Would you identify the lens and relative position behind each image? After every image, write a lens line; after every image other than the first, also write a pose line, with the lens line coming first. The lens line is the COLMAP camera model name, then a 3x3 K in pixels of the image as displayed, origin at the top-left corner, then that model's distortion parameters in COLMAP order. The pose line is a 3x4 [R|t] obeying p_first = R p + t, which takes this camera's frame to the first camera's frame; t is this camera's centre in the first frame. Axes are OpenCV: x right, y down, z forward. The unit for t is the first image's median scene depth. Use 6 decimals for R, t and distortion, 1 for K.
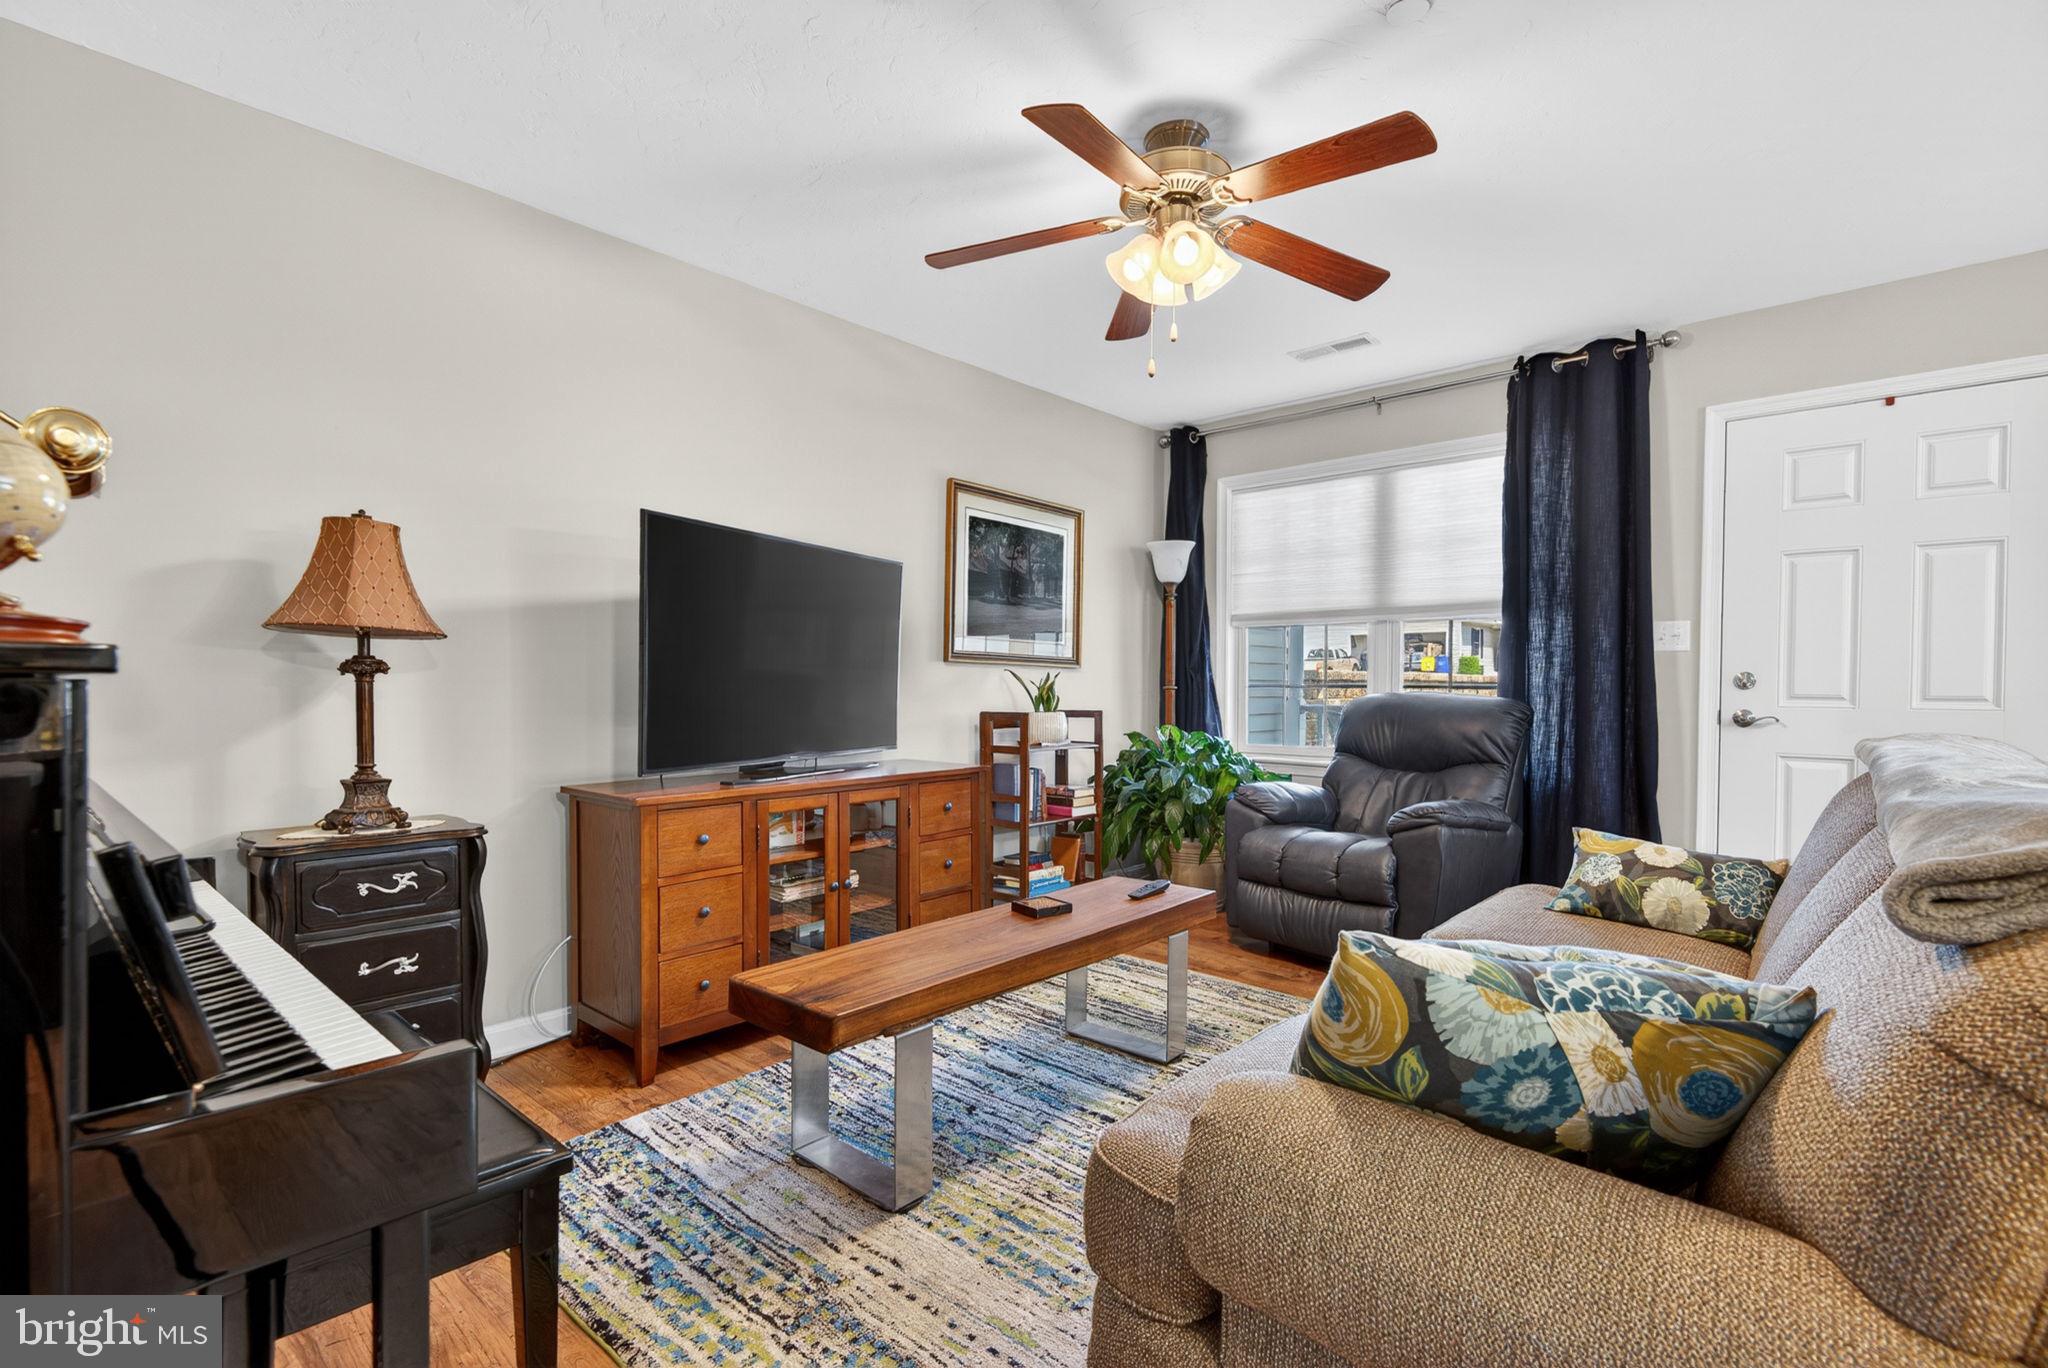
lens RADIAL K [[933.3, 0, 1027.5], [0, 933.3, 702.1], [0, 0, 1]] dist [0.001842, -0.001534]
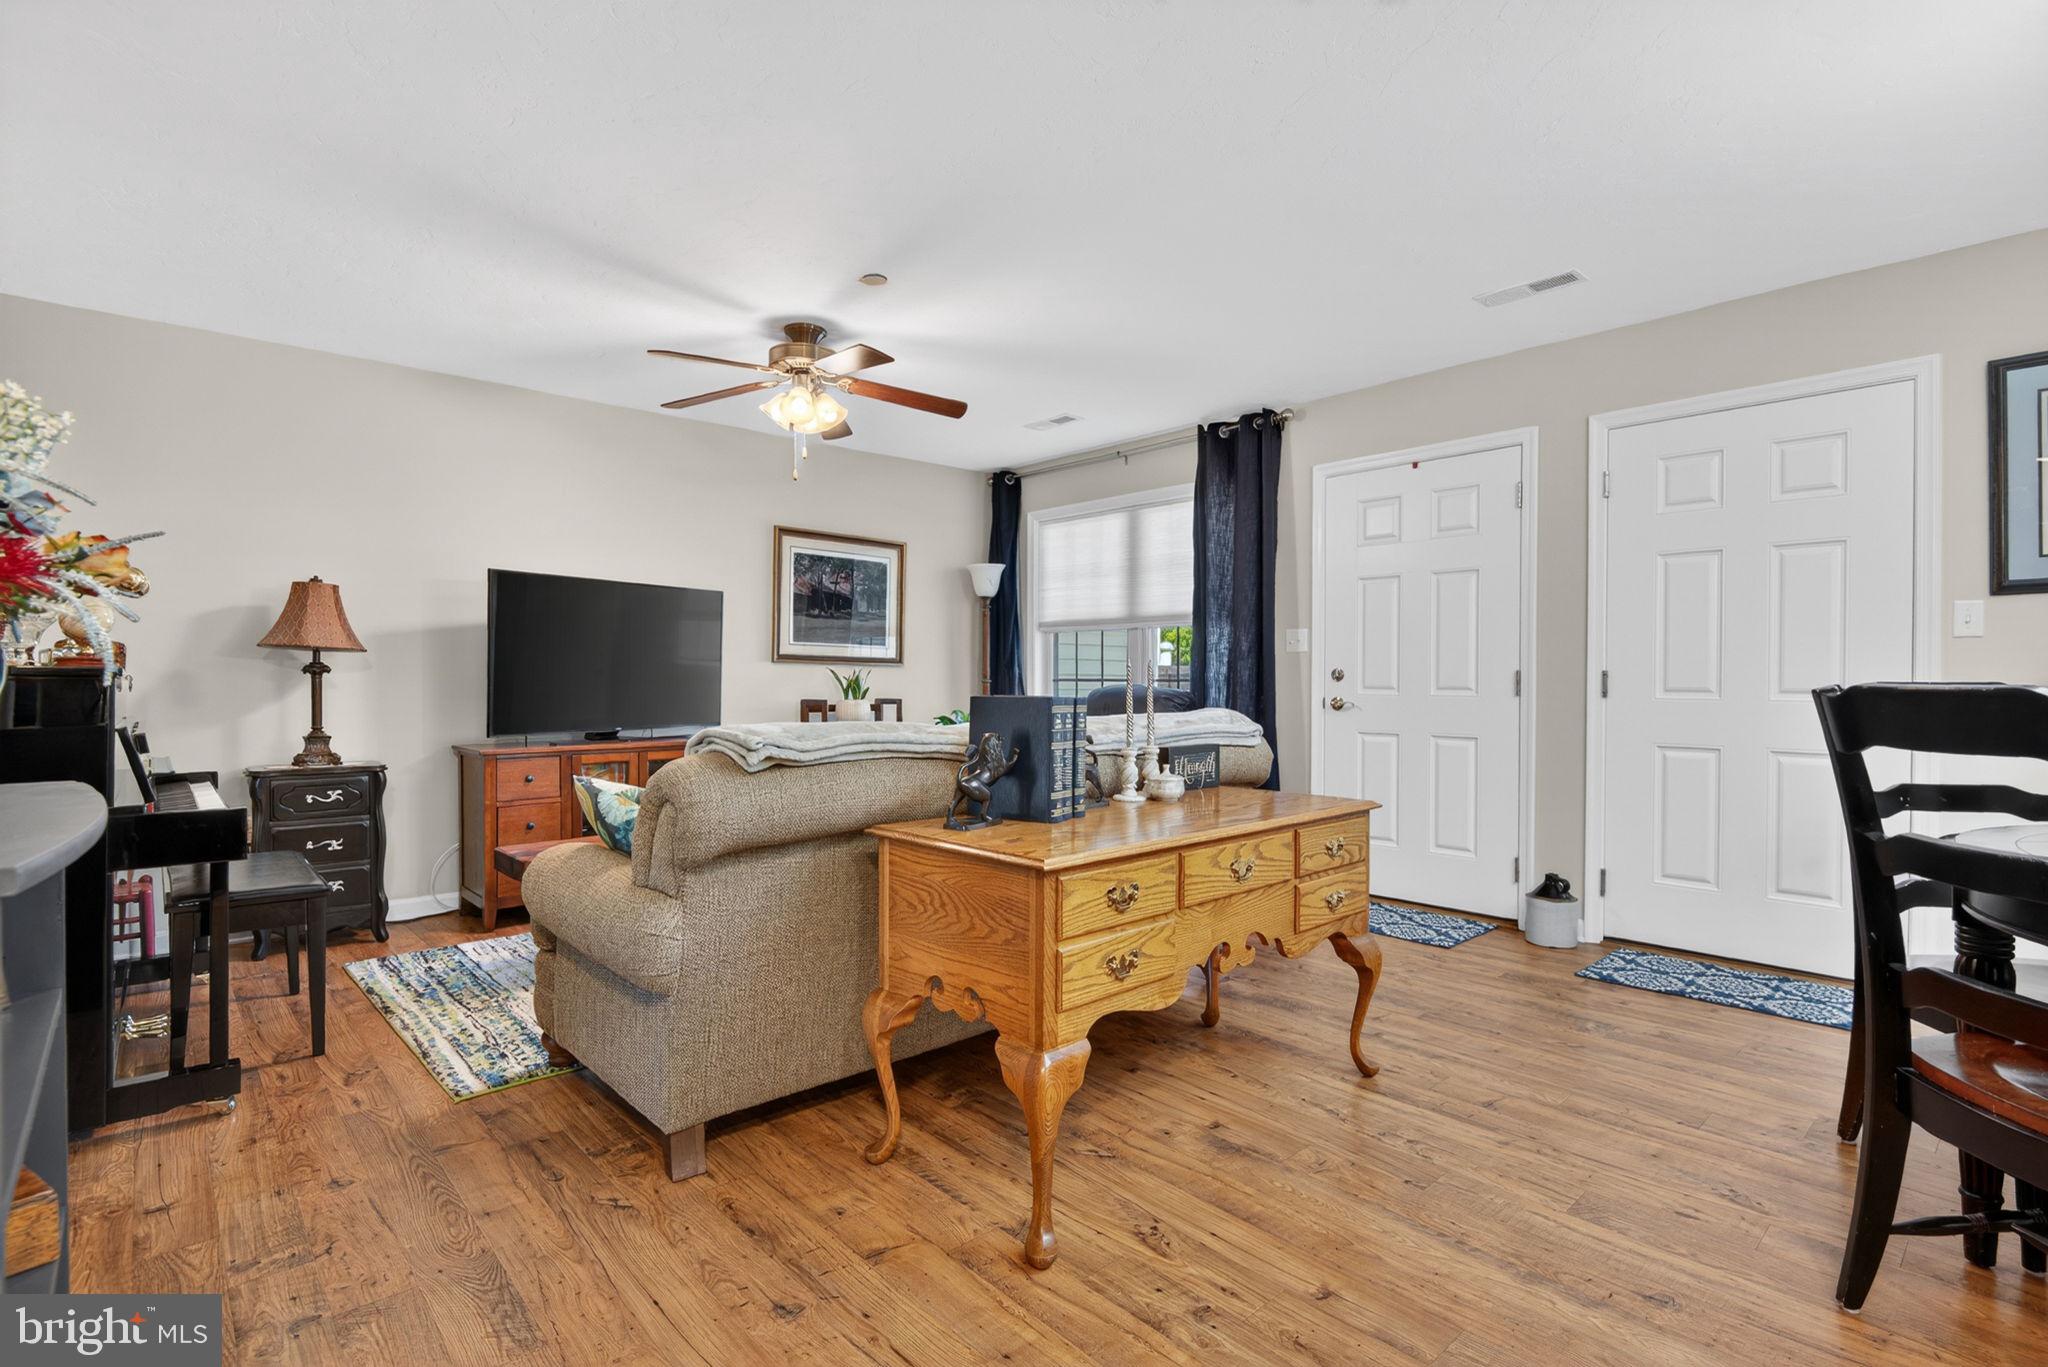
lens RADIAL K [[933.3, 0, 1008.3], [0, 933.3, 684.0], [0, 0, 1]] dist [0.001842, -0.001534]
pose [[0.995298, -0.001902, -0.096845, 0.390950], [0.000611, 0.999911, -0.013355, 0.006880], [0.096861, 0.013233, 0.995210, -0.312913]]
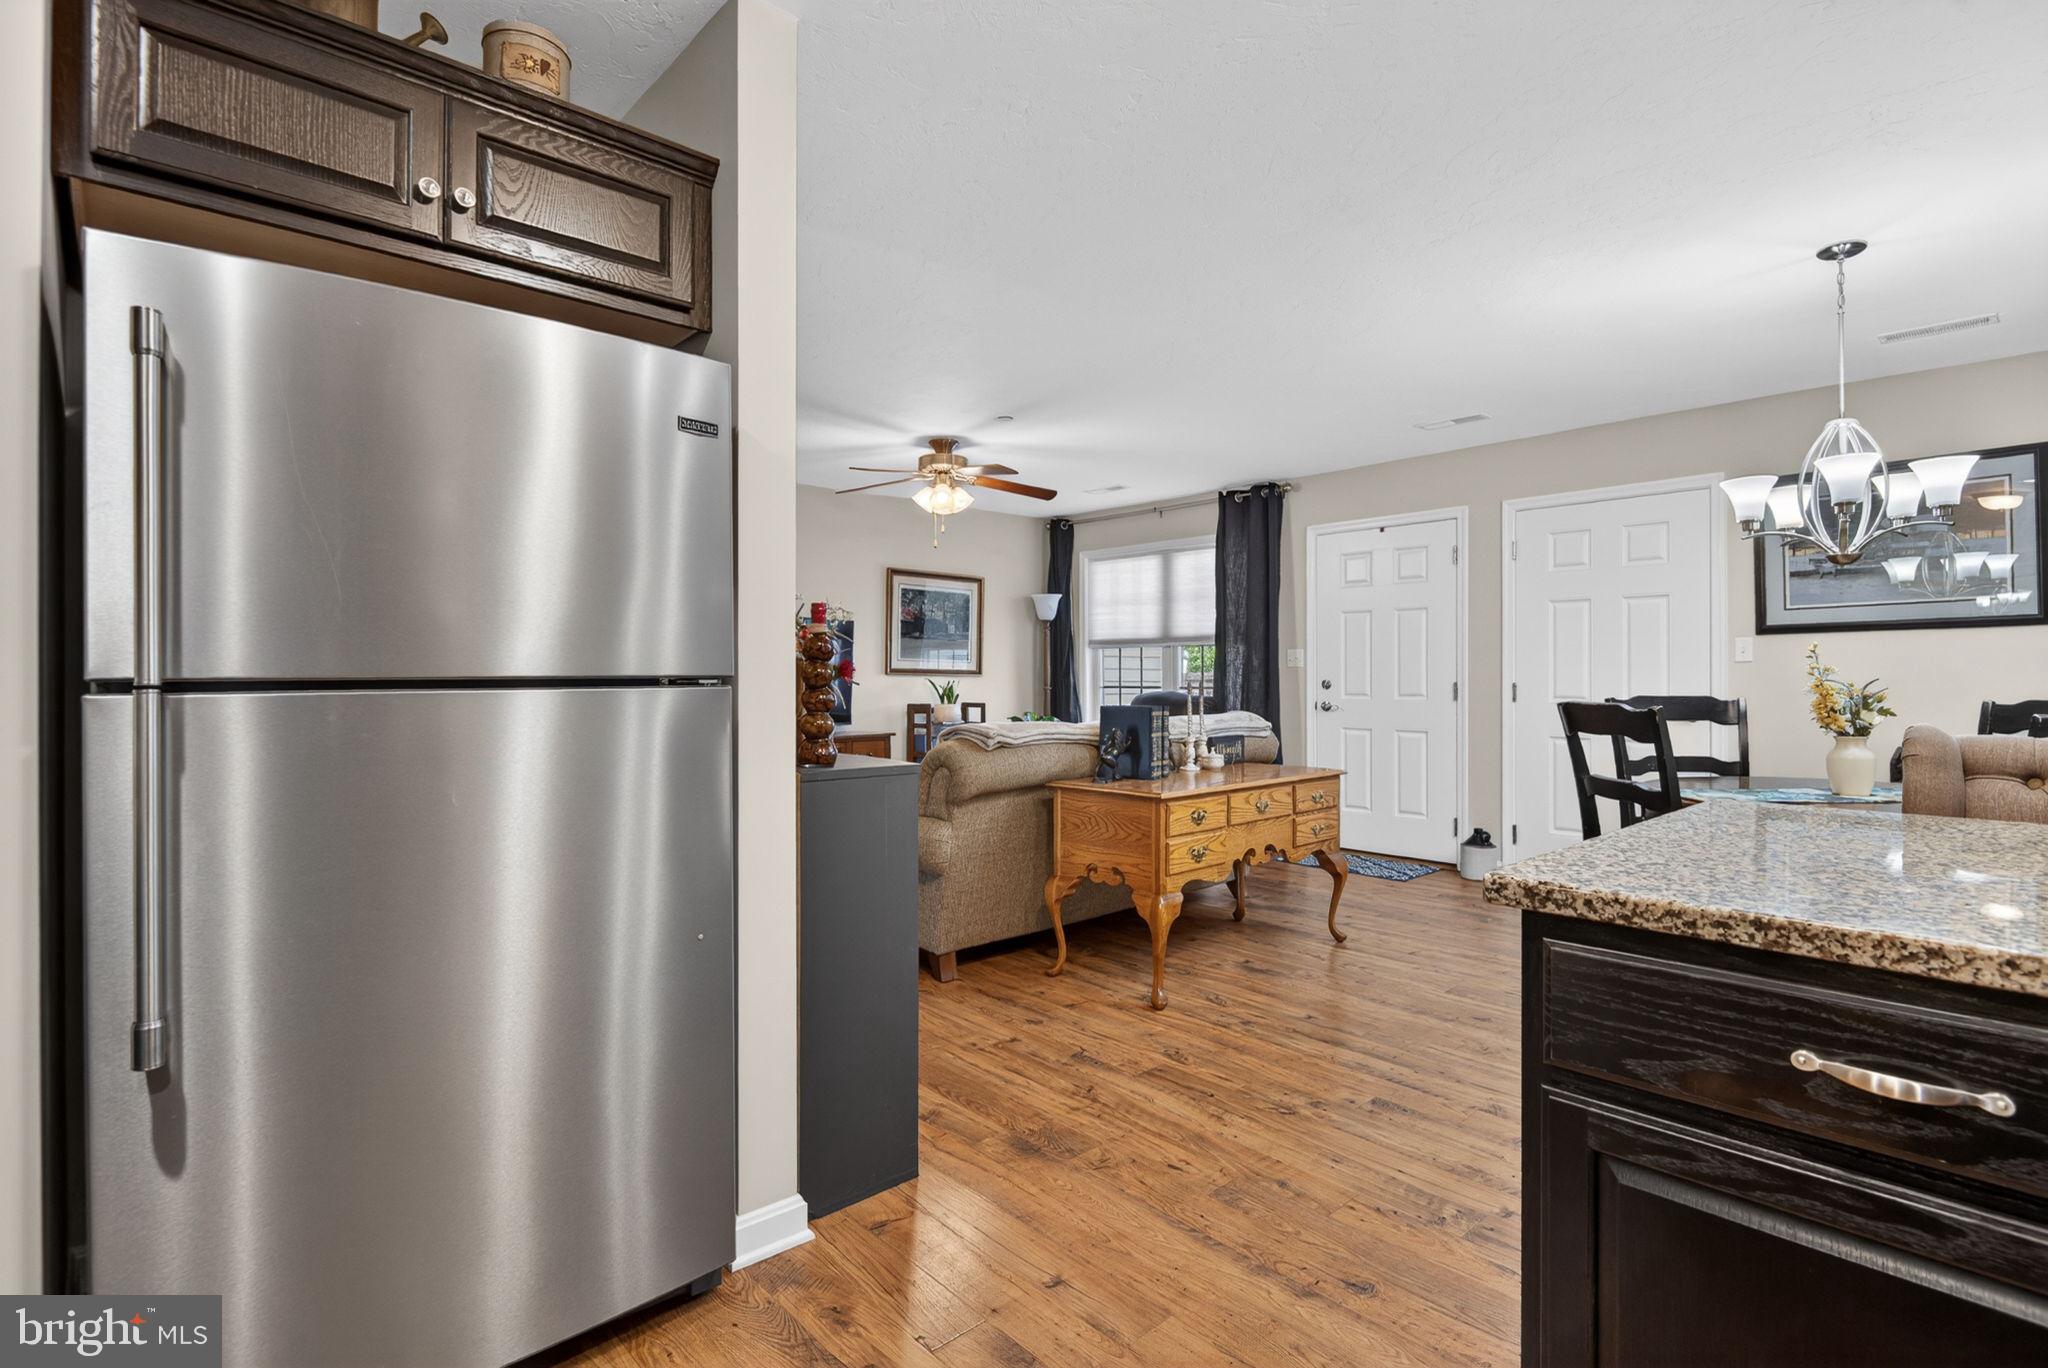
lens RADIAL K [[933.3, 0, 1016.0], [0, 933.3, 674.0], [0, 0, 1]] dist [0.001842, -0.001534]
pose [[0.995759, -0.006259, -0.091785, 0.316001], [0.004216, 0.999739, -0.022434, -0.005022], [0.091901, 0.021952, 0.995526, -0.706300]]
